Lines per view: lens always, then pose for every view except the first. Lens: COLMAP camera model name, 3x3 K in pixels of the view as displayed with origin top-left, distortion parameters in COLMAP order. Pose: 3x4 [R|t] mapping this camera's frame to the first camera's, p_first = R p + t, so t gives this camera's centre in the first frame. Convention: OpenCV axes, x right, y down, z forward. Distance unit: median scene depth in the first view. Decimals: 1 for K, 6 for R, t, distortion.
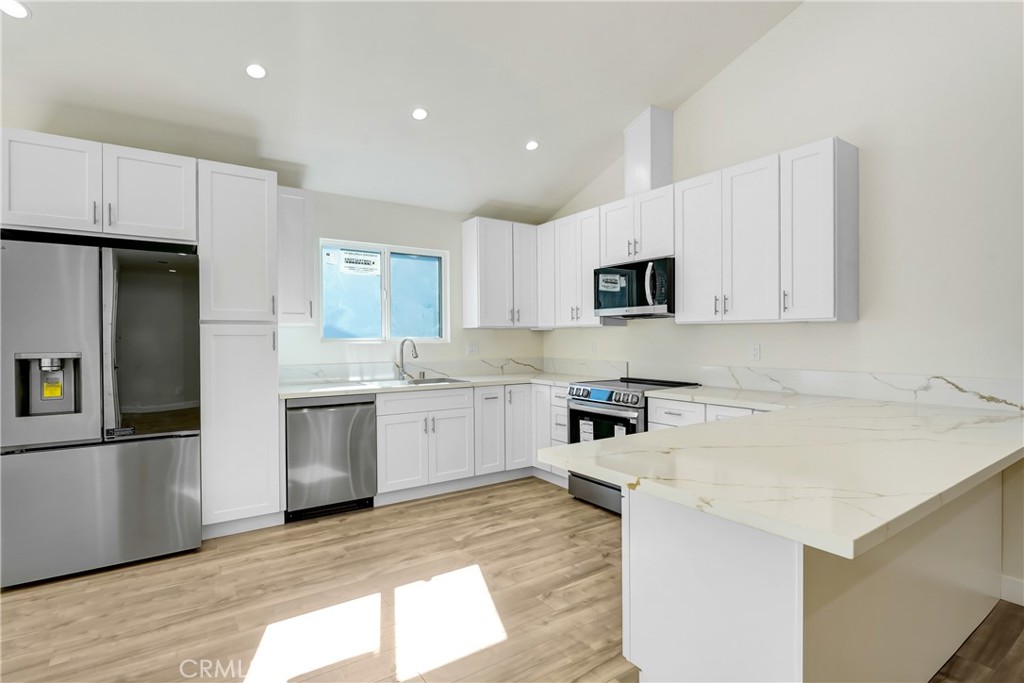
lens RADIAL K [[489.5, 0, 512.0], [0, 489.5, 341.5], [0, 0, 1]] dist [-0.002112, -0.000185]
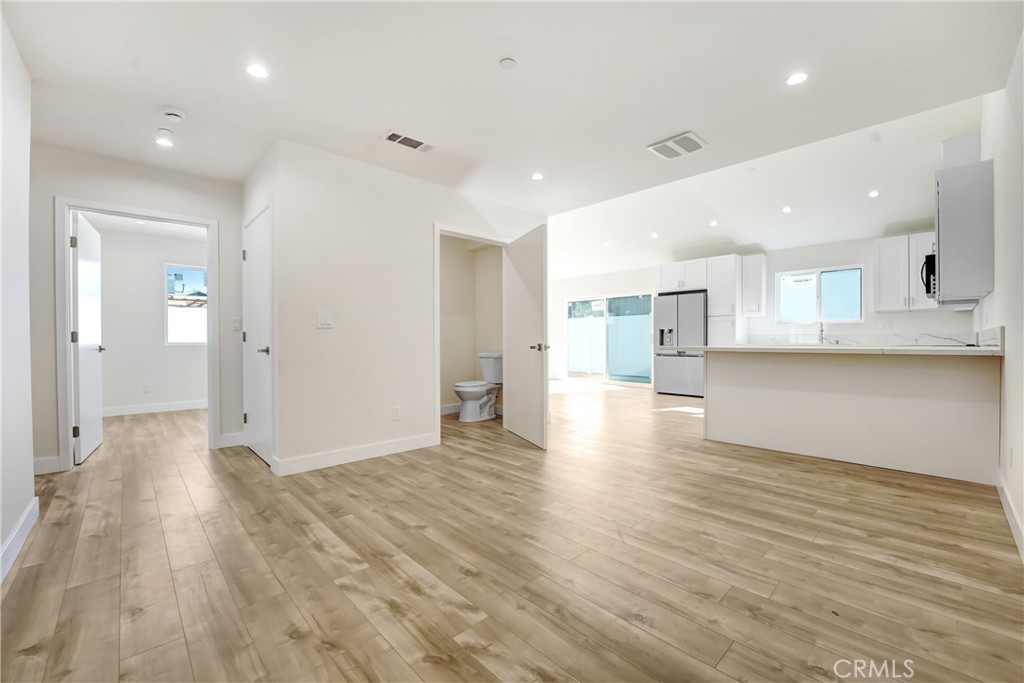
lens RADIAL K [[426.7, 0, 512.0], [0, 426.7, 341.5], [0, 0, 1]] dist [-0.000228, -0.000034]
pose [[0.181473, 0.002949, -0.983391, 1.119295], [-0.010101, 0.999948, 0.001135, 0.080103], [0.983344, 0.009727, 0.181493, -0.379037]]
